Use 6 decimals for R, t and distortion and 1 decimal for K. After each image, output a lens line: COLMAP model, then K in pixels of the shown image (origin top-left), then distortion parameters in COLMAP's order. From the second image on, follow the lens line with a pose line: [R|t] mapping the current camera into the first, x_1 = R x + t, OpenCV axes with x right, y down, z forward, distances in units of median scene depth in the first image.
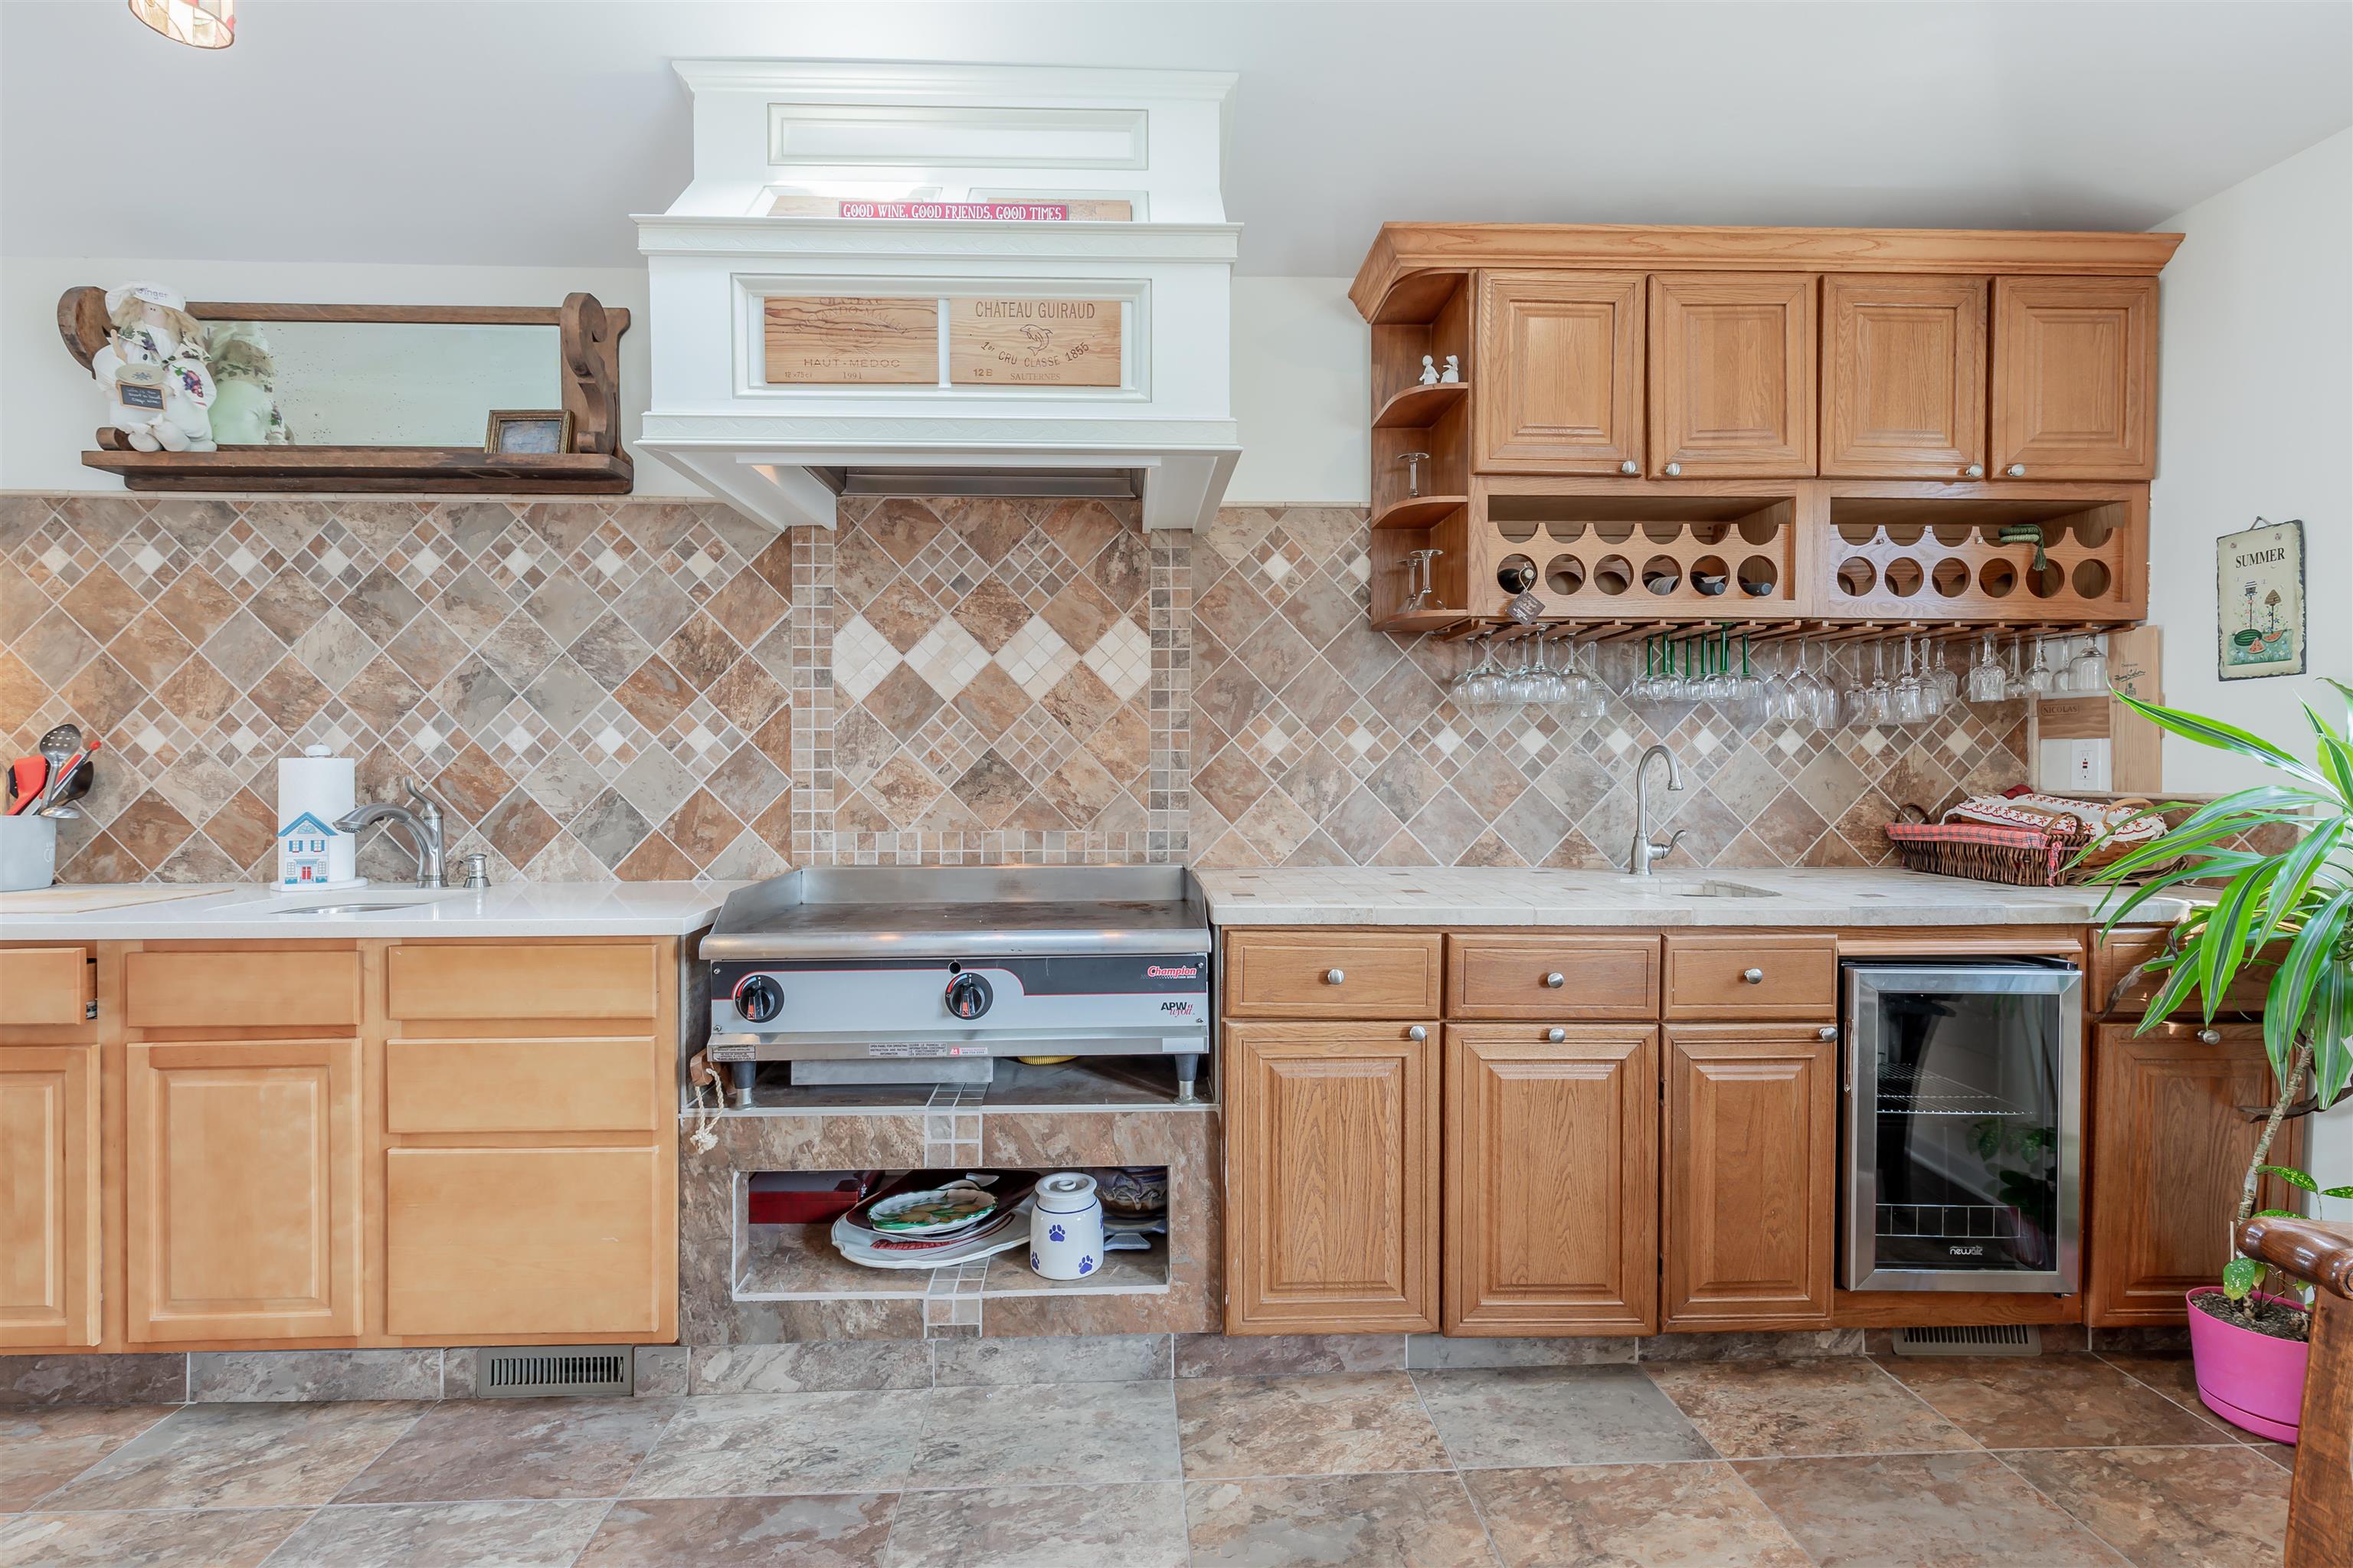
lens RADIAL K [[1032.4, 0, 1162.2], [0, 1032.4, 774.9], [0, 0, 1]] dist [0.001560, 0.000113]
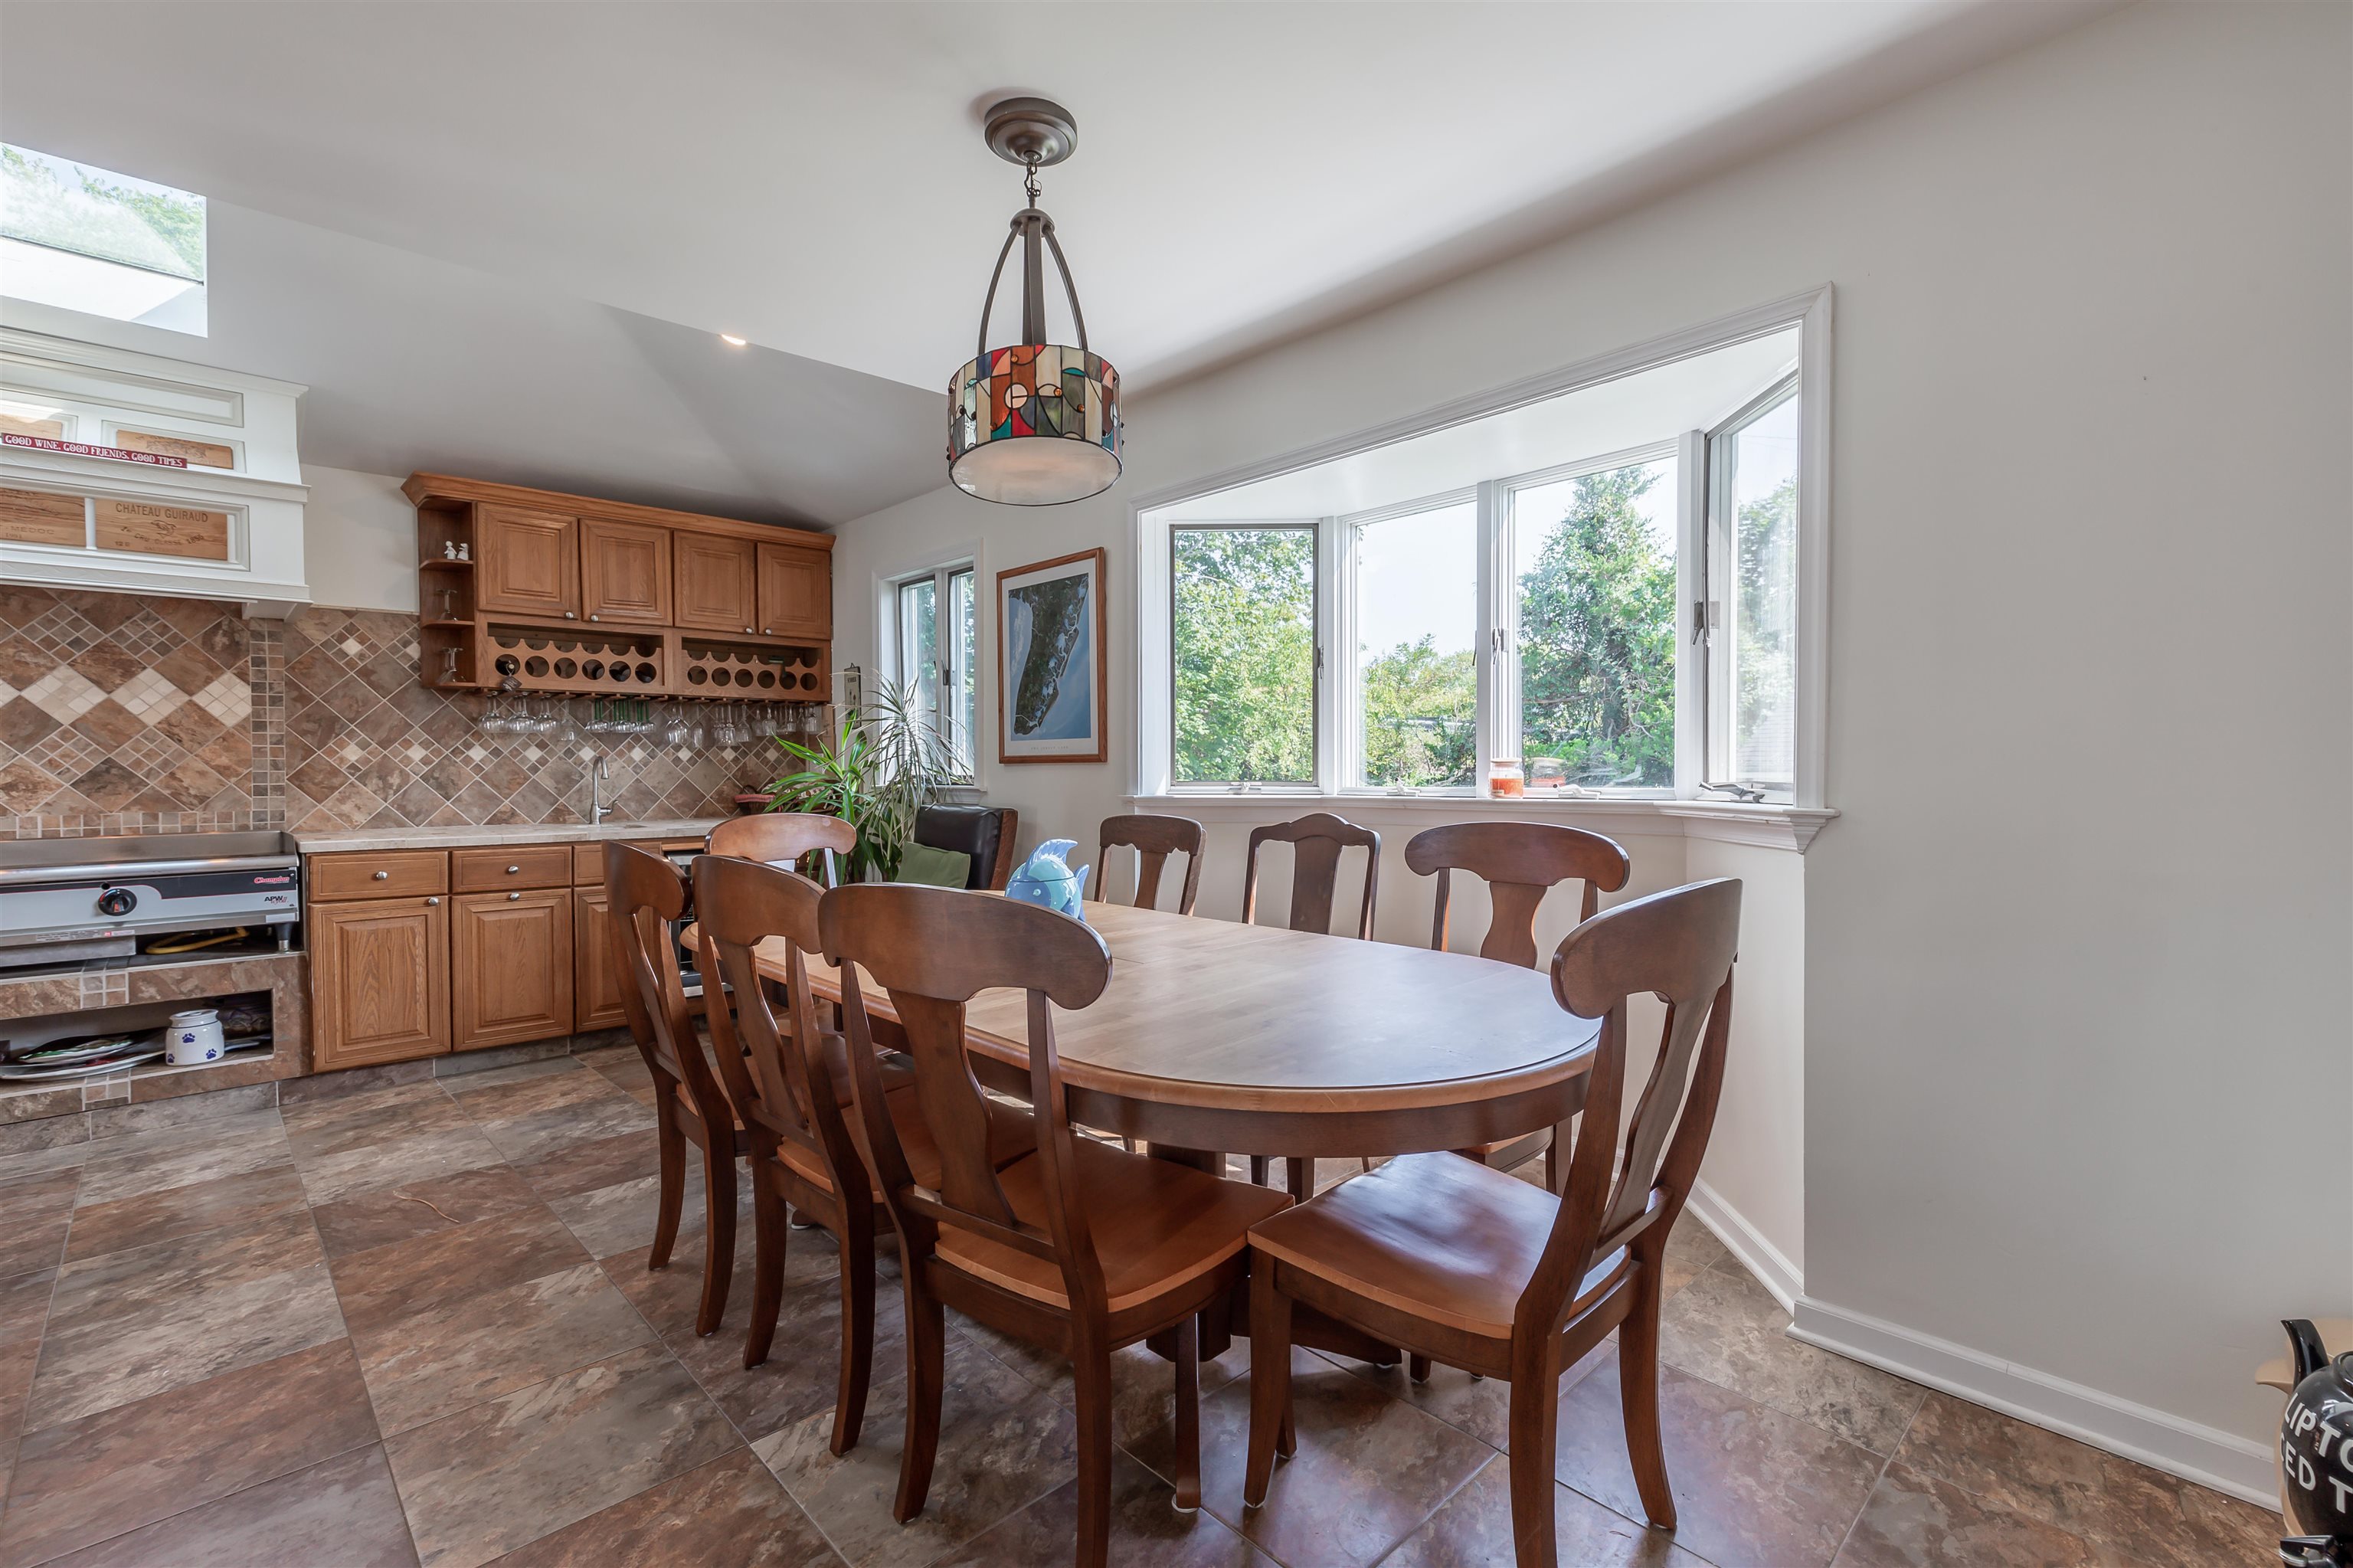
lens RADIAL K [[1043.8, 0, 1142.0], [0, 1043.8, 786.5], [0, 0, 1]] dist [0.002573, 0.000912]
pose [[0.765296, -0.017471, 0.643441, -0.000408], [0.013317, 0.999847, 0.011308, 0.019009], [-0.643541, -0.000085, 0.765412, -1.116835]]
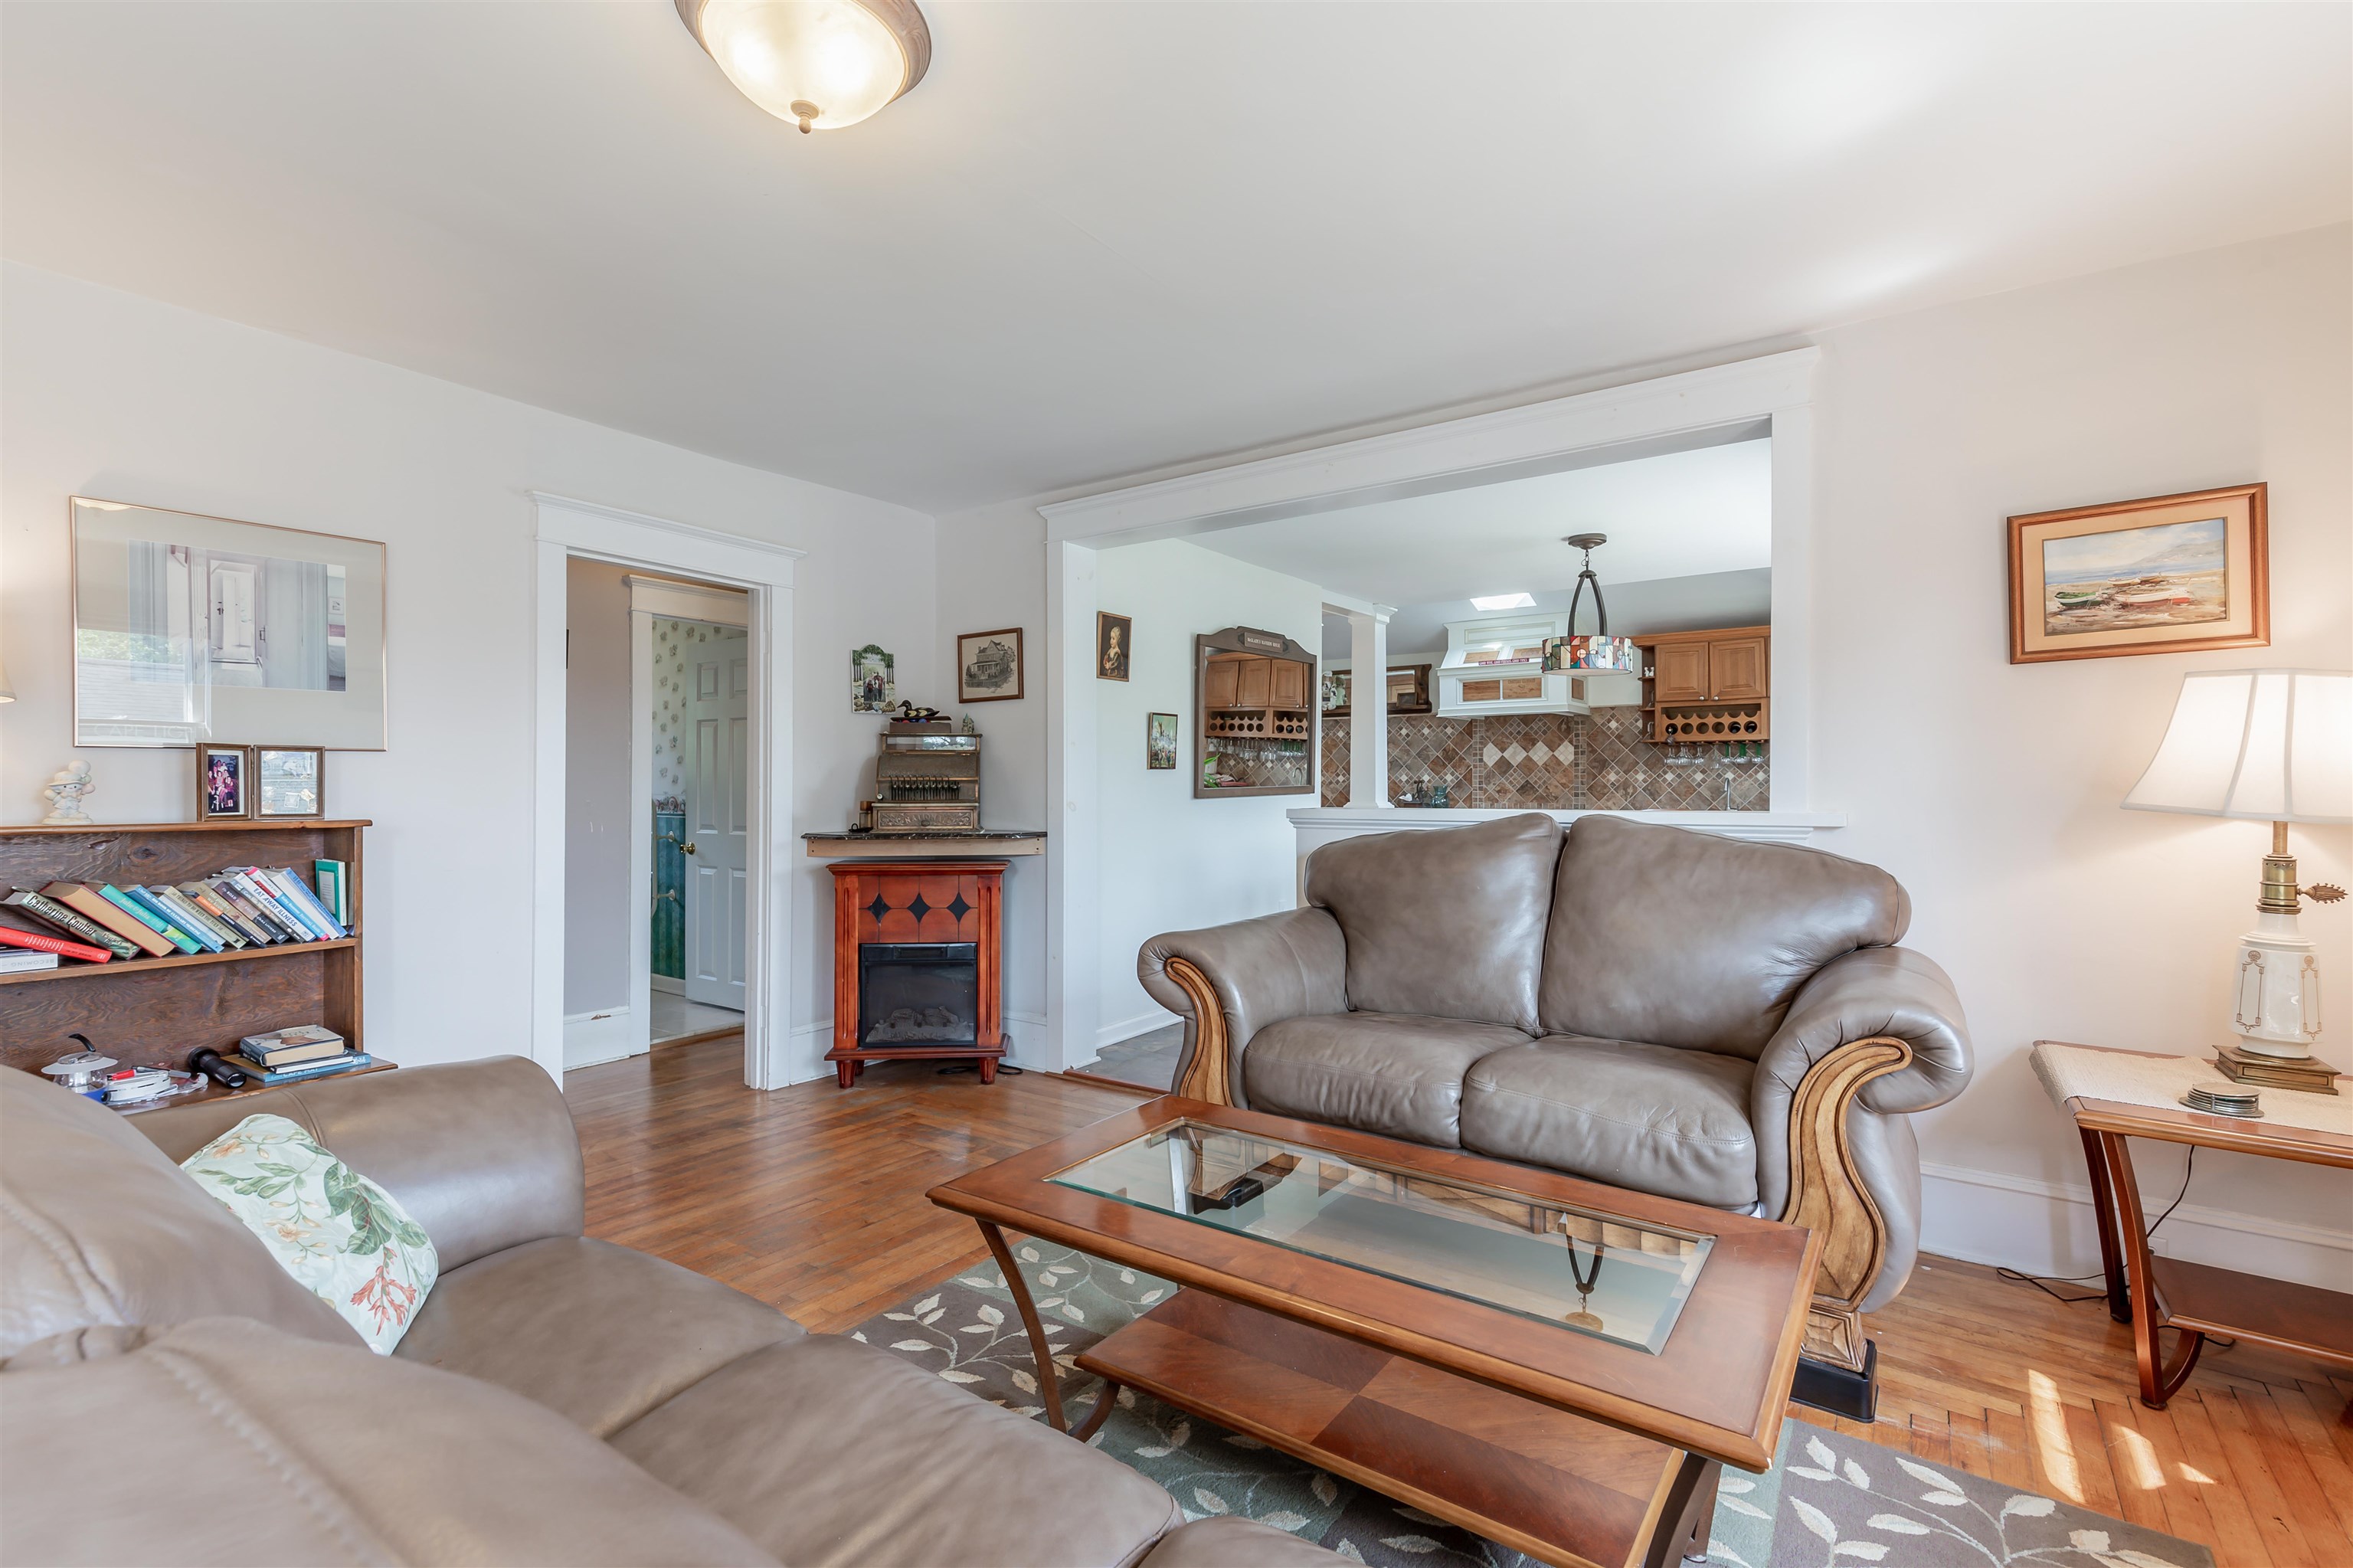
lens RADIAL K [[1074.9, 0, 1176.5], [0, 1074.9, 784.0], [0, 0, 1]] dist [0.001906, 0.000149]
pose [[0.791439, -0.002800, -0.611242, 1.153053], [-0.003804, 0.999948, -0.009506, 0.029277], [0.611236, 0.009849, 0.791387, -2.686397]]
